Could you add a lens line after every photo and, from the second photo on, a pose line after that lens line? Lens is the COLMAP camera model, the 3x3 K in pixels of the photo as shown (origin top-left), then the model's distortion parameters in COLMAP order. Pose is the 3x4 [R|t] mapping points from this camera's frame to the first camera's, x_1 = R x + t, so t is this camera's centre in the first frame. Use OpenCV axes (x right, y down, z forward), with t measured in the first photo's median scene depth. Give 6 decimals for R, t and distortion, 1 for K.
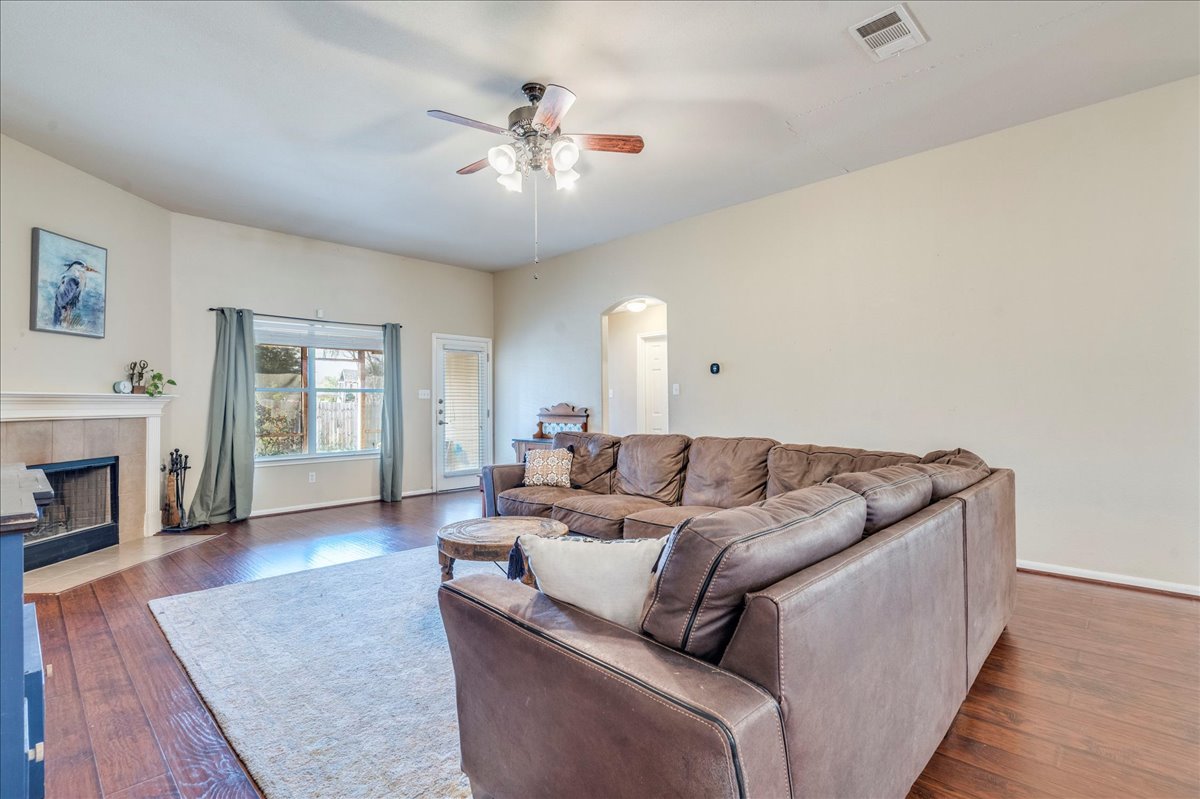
lens RADIAL K [[562.3, 0, 594.6], [0, 562.3, 394.9], [0, 0, 1]] dist [-0.004497, 0.001229]
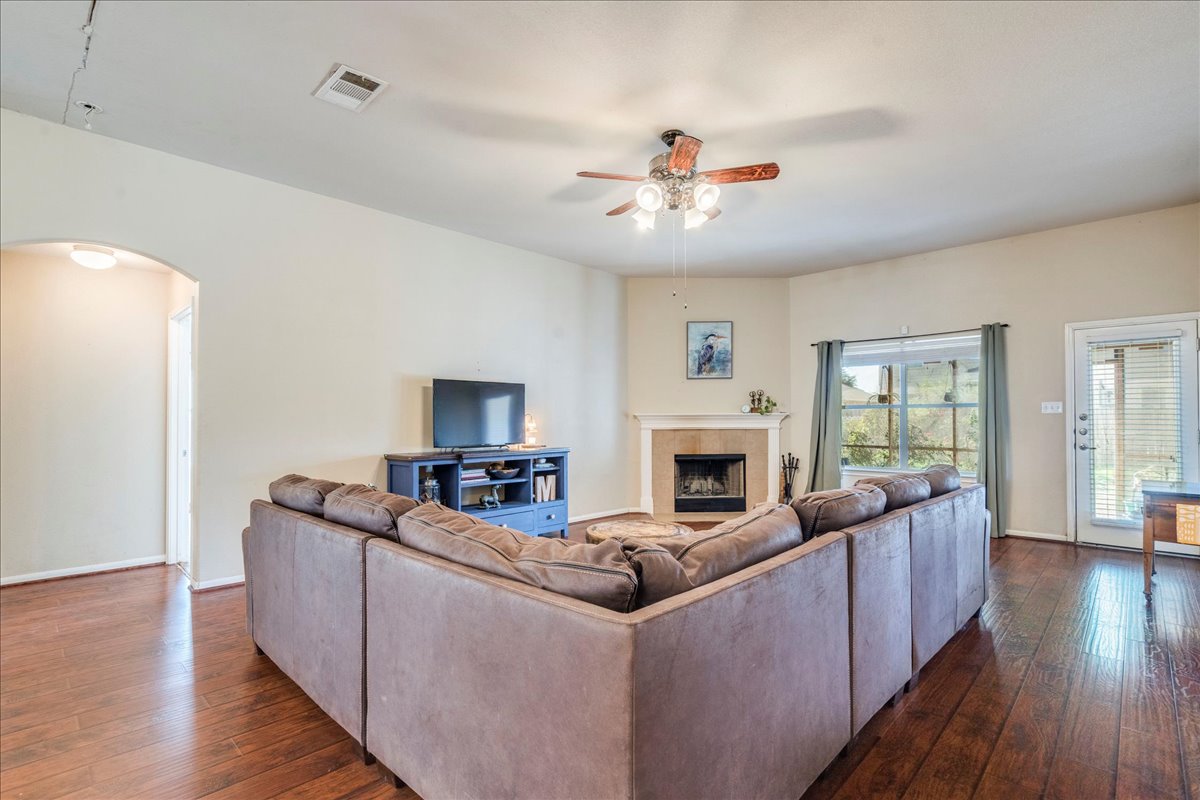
lens RADIAL K [[562.3, 0, 596.2], [0, 562.3, 408.5], [0, 0, 1]] dist [-0.004497, 0.001229]
pose [[0.004704, -0.010172, -0.999937, 0.694358], [0.019964, 0.999750, -0.010076, -0.007492], [0.999790, -0.019916, 0.004906, 0.603741]]
